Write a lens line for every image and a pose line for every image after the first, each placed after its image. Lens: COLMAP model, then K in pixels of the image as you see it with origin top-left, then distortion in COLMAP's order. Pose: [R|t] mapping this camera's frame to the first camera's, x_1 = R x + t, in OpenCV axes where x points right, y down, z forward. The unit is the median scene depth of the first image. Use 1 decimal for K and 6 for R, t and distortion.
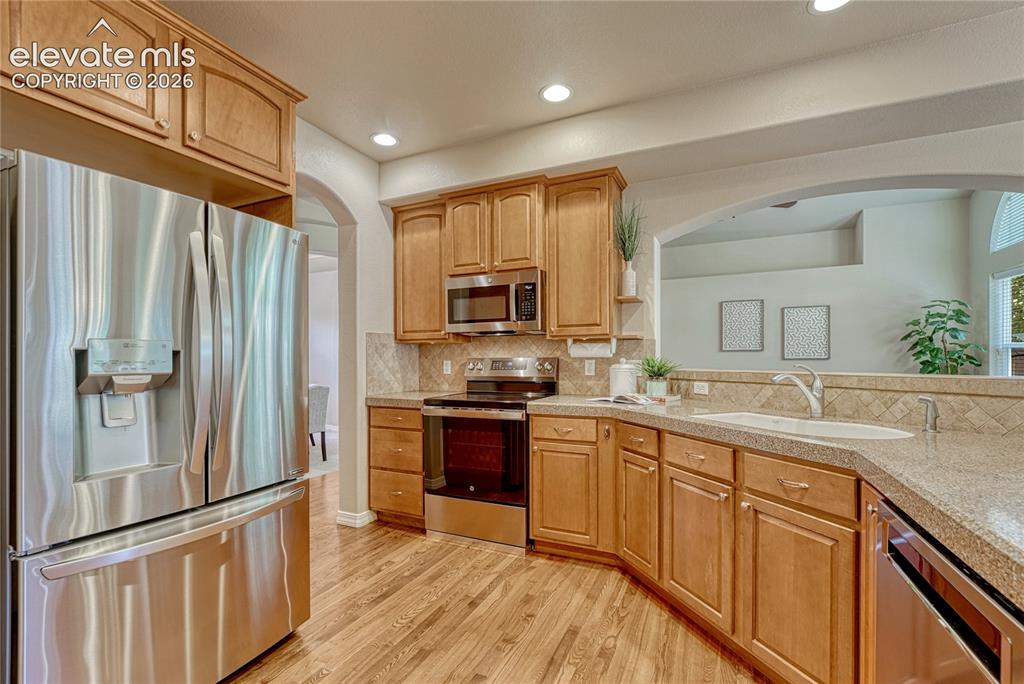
lens RADIAL K [[439.9, 0, 520.9], [0, 439.9, 354.3], [0, 0, 1]] dist [-0.012524, 0.002651]
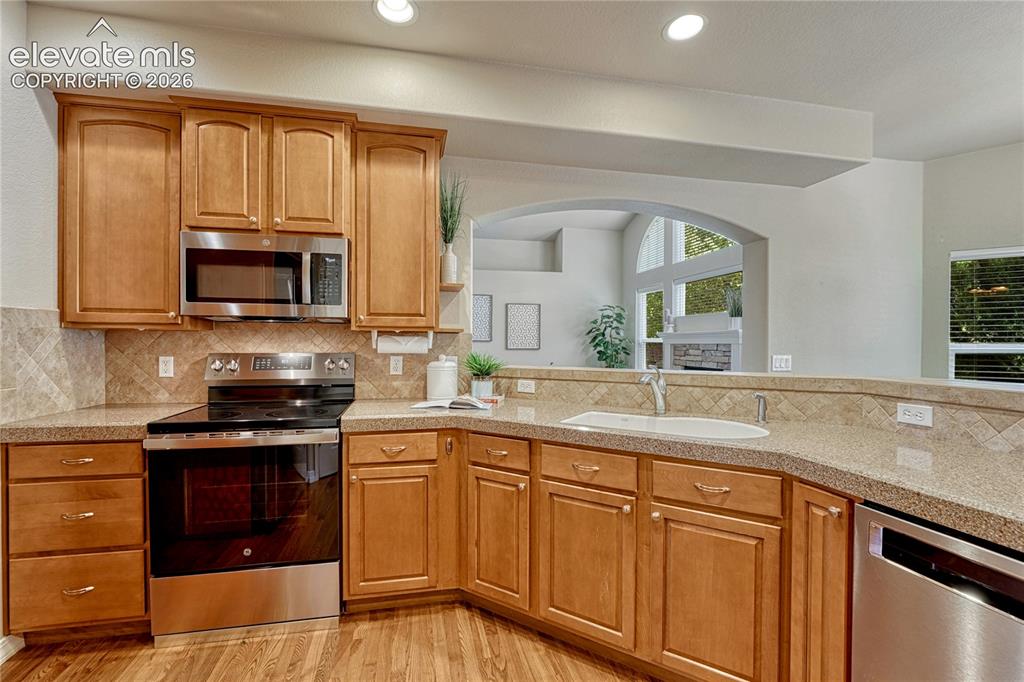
lens RADIAL K [[439.9, 0, 506.3], [0, 439.9, 345.4], [0, 0, 1]] dist [-0.012524, 0.002651]
pose [[0.810583, 0.007015, 0.585581, -0.171487], [-0.013623, 0.999884, 0.006880, -0.016797], [-0.585465, -0.013554, 0.810585, 0.221228]]
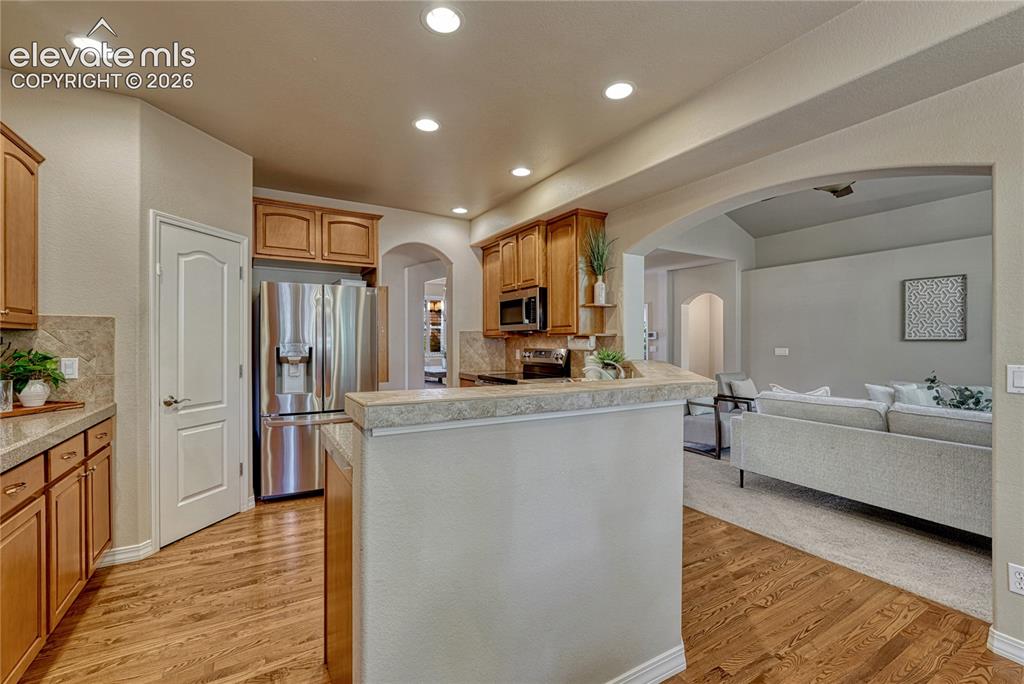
lens RADIAL K [[439.9, 0, 521.0], [0, 439.9, 342.1], [0, 0, 1]] dist [-0.012524, 0.002651]
pose [[0.825884, 0.007429, -0.563792, 0.779351], [-0.000284, 0.999919, 0.012761, -0.034160], [0.563840, -0.010379, 0.825819, -0.193924]]
